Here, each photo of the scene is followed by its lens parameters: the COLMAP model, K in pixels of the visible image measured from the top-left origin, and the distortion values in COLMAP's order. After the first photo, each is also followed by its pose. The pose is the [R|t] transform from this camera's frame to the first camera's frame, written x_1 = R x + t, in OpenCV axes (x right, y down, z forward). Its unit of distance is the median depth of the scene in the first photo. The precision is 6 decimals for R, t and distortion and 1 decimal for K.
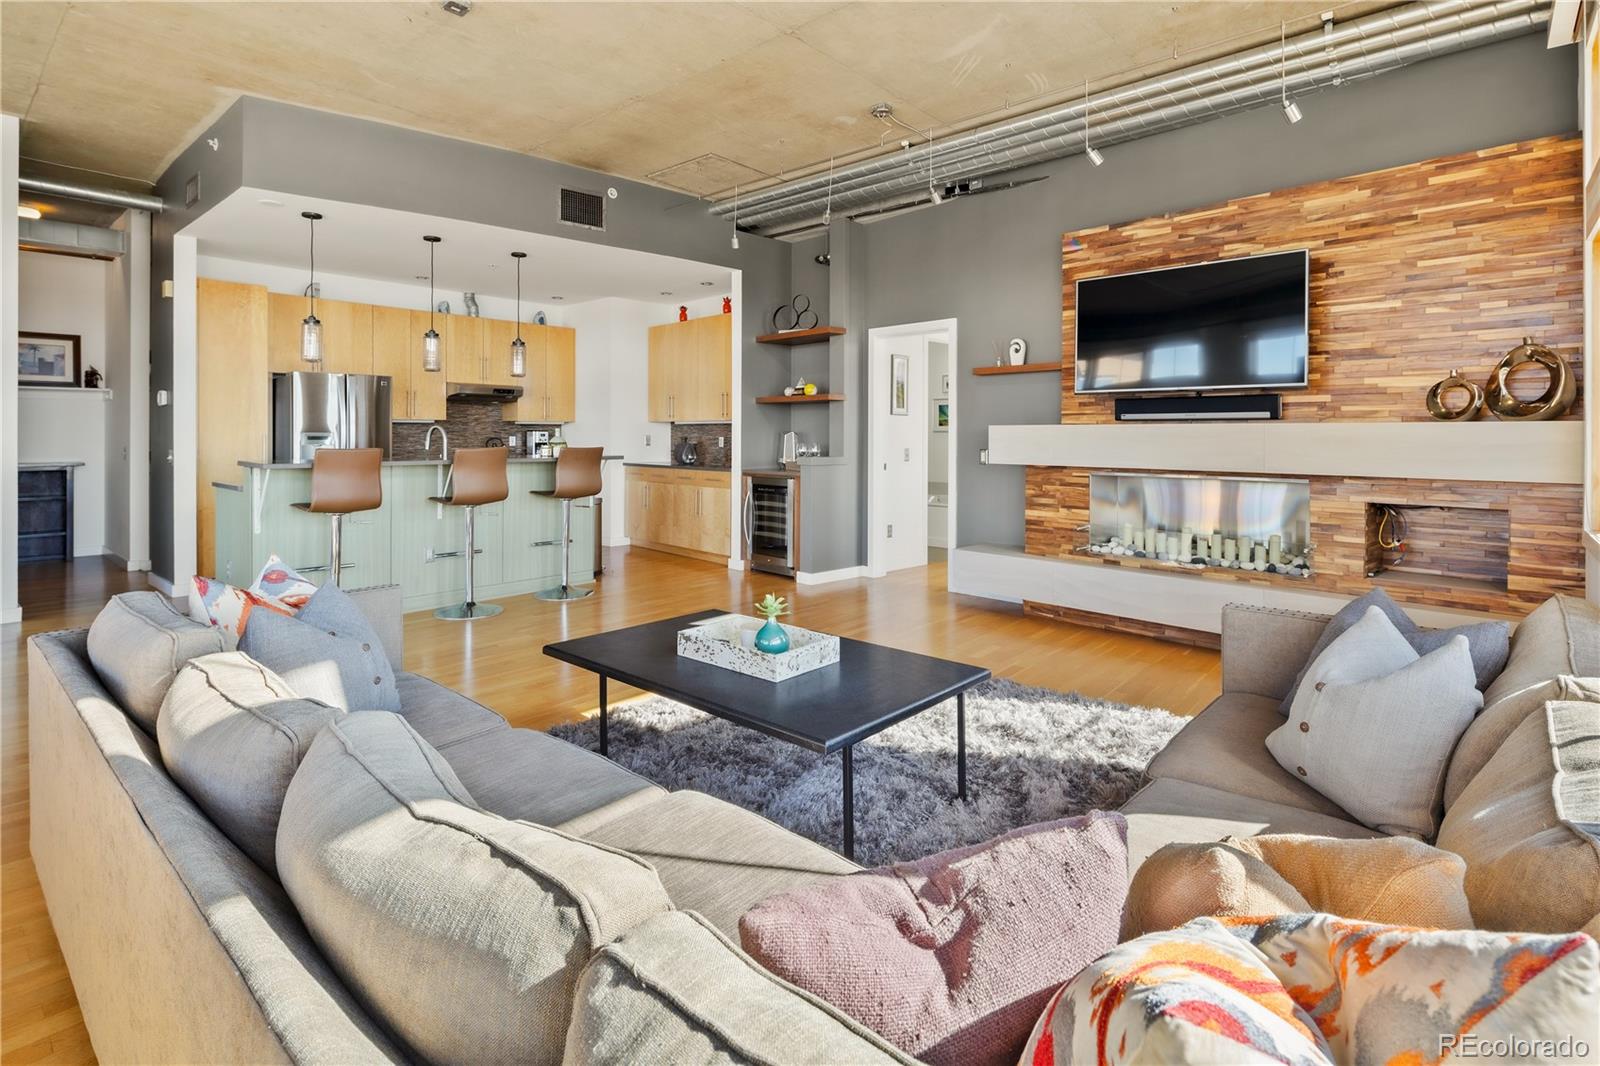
lens RADIAL K [[774.3, 0, 793.3], [0, 774.3, 429.7], [0, 0, 1]] dist [-0.000679, -0.001440]
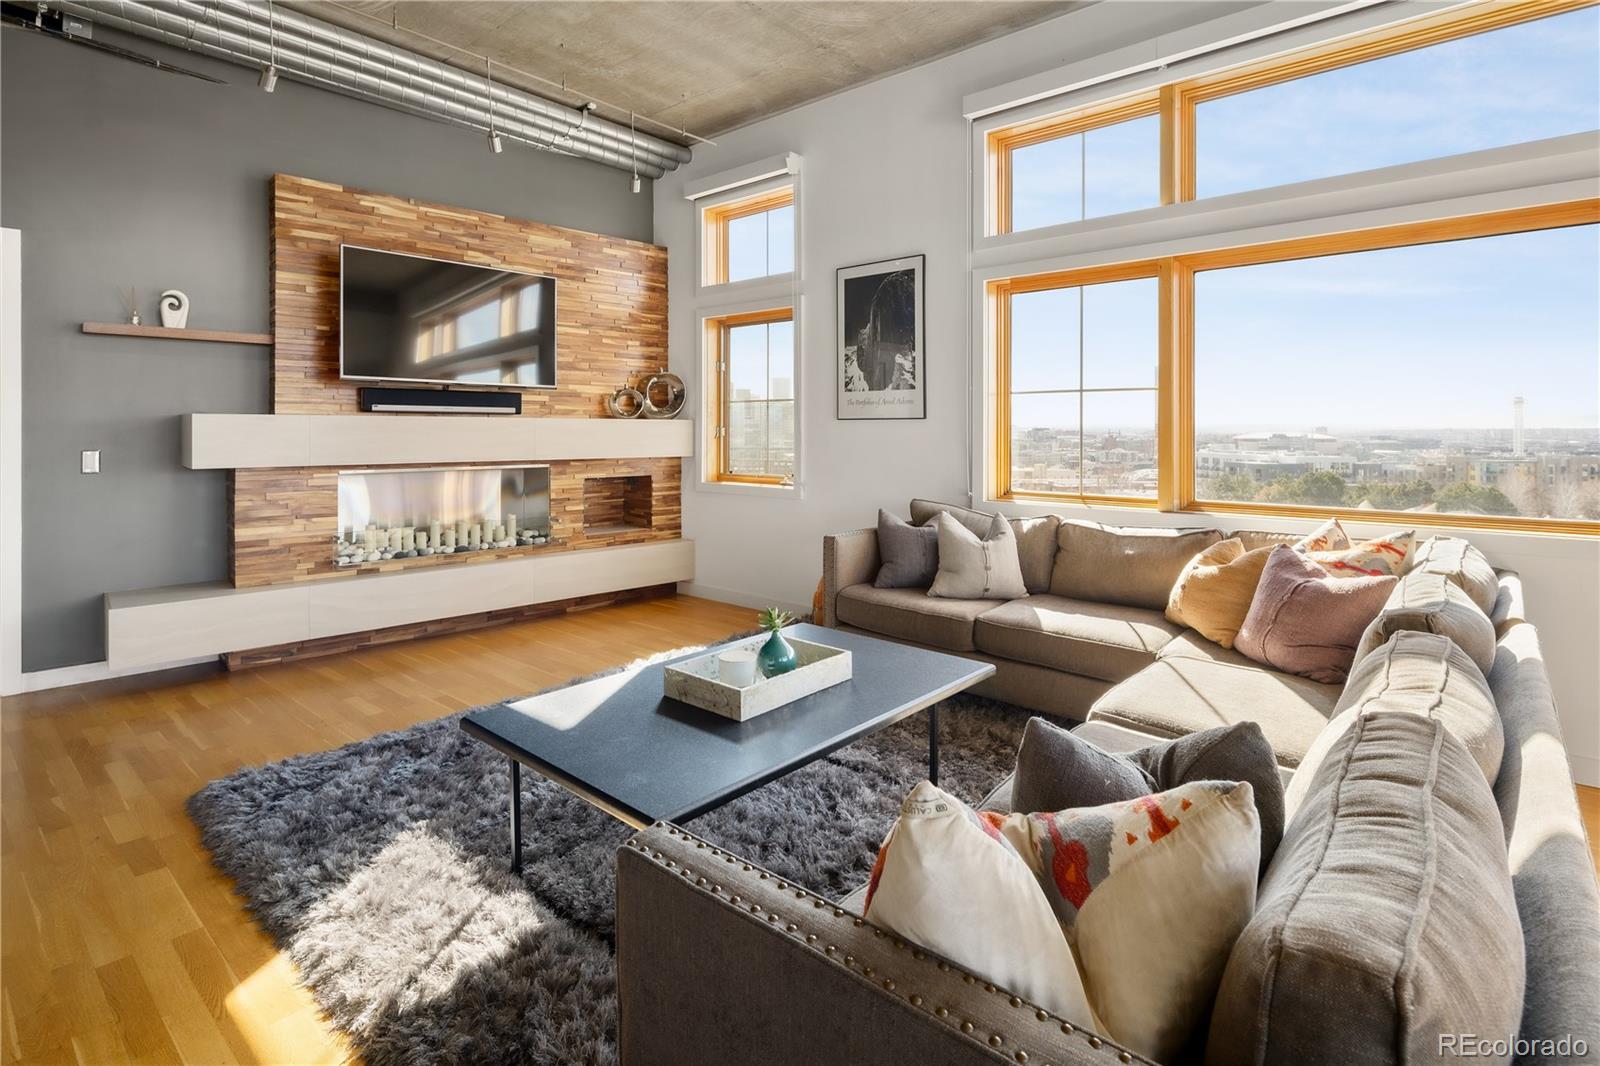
lens RADIAL K [[774.3, 0, 793.3], [0, 774.3, 429.7], [0, 0, 1]] dist [-0.000679, -0.001440]
pose [[0.001883, 0.003439, 0.999992, -0.501814], [-0.001928, 0.999992, -0.003435, 0.011943], [-0.999996, -0.001922, 0.001890, 0.540001]]
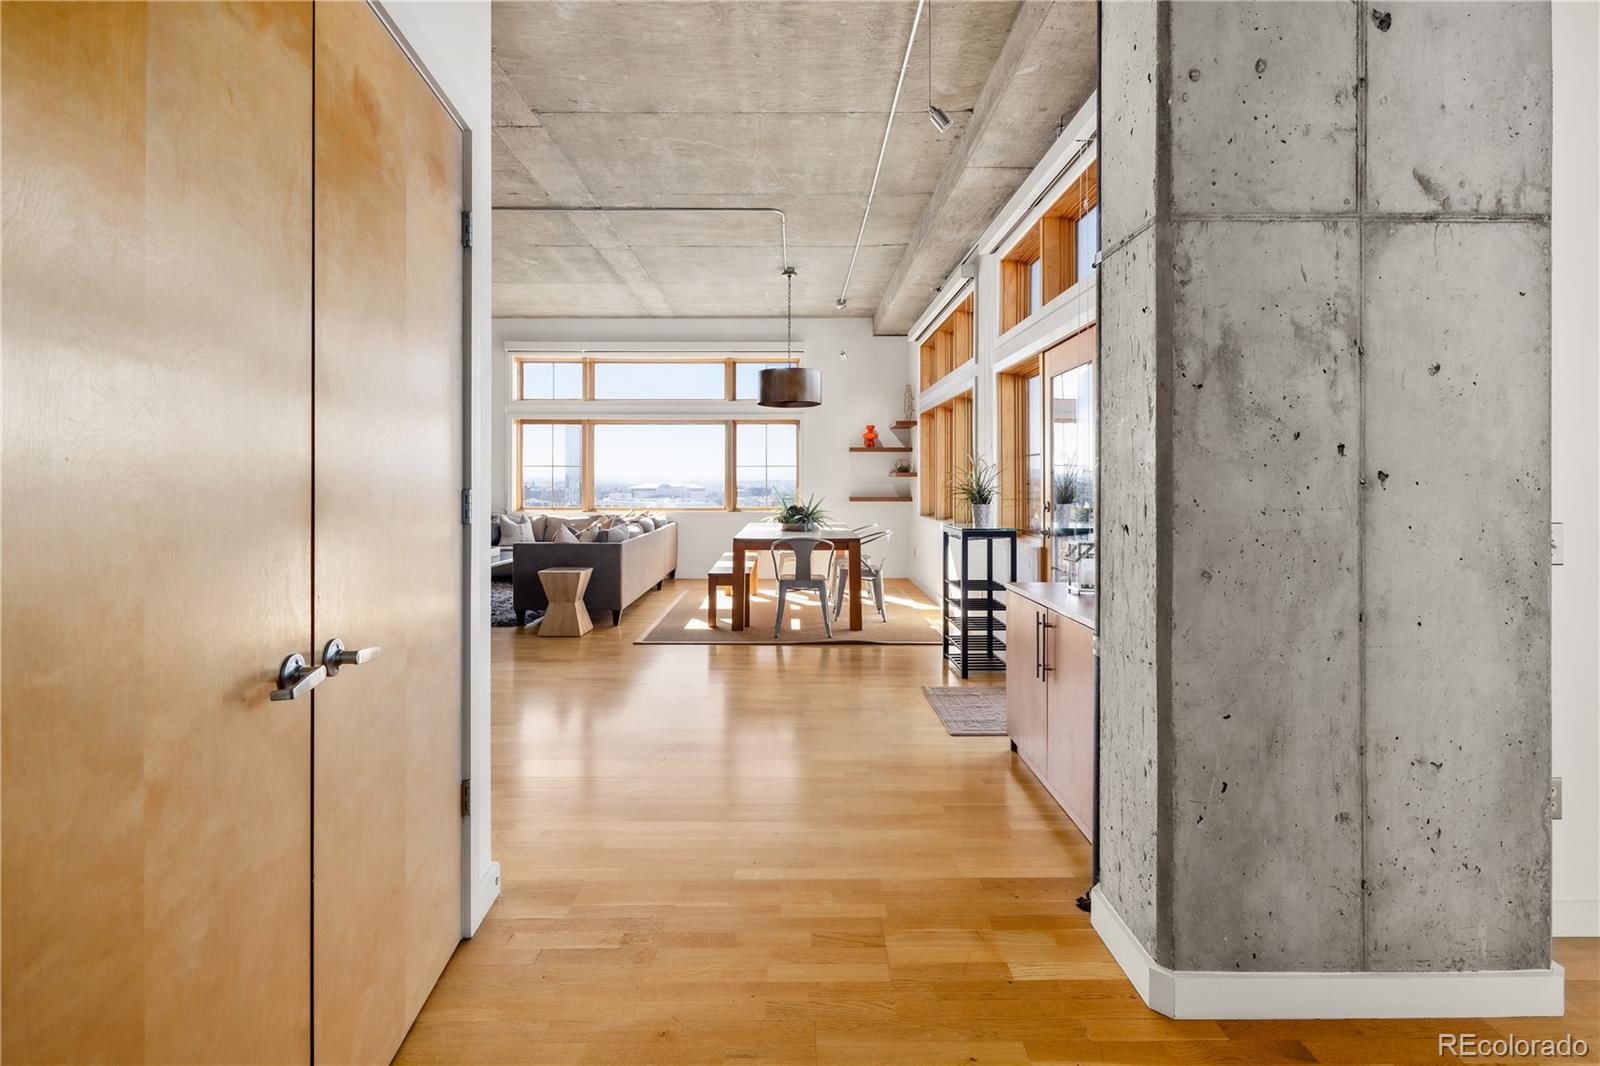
lens RADIAL K [[774.5, 0, 799.2], [0, 774.5, 484.9], [0, 0, 1]] dist [0.001167, -0.000247]
pose [[-0.667815, -0.002298, 0.744324, -1.742349], [-0.001955, 0.999997, 0.001333, 0.013786], [-0.744325, -0.000565, -0.667818, 1.169453]]
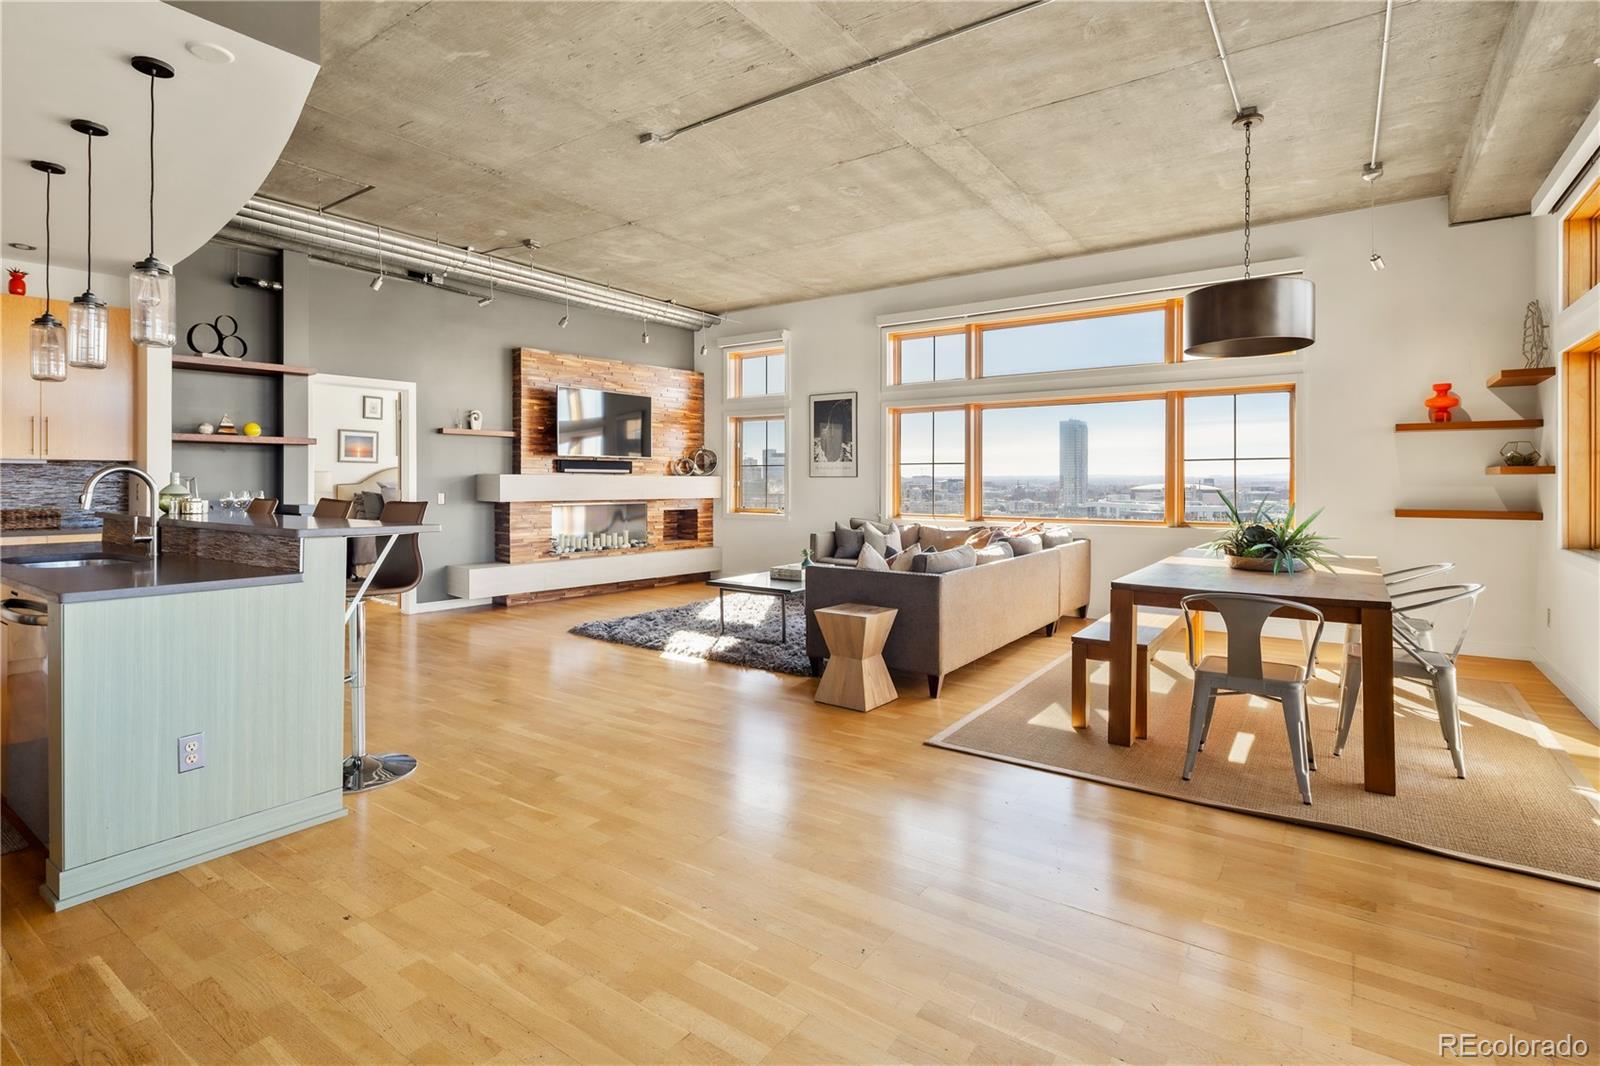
lens RADIAL K [[774.5, 0, 799.2], [0, 774.5, 484.9], [0, 0, 1]] dist [0.001167, -0.000247]
pose [[-0.107027, -0.002145, 0.994254, -1.372140], [-0.002991, 0.999994, 0.001836, 0.010835], [-0.994252, -0.002777, -0.107032, 0.715347]]
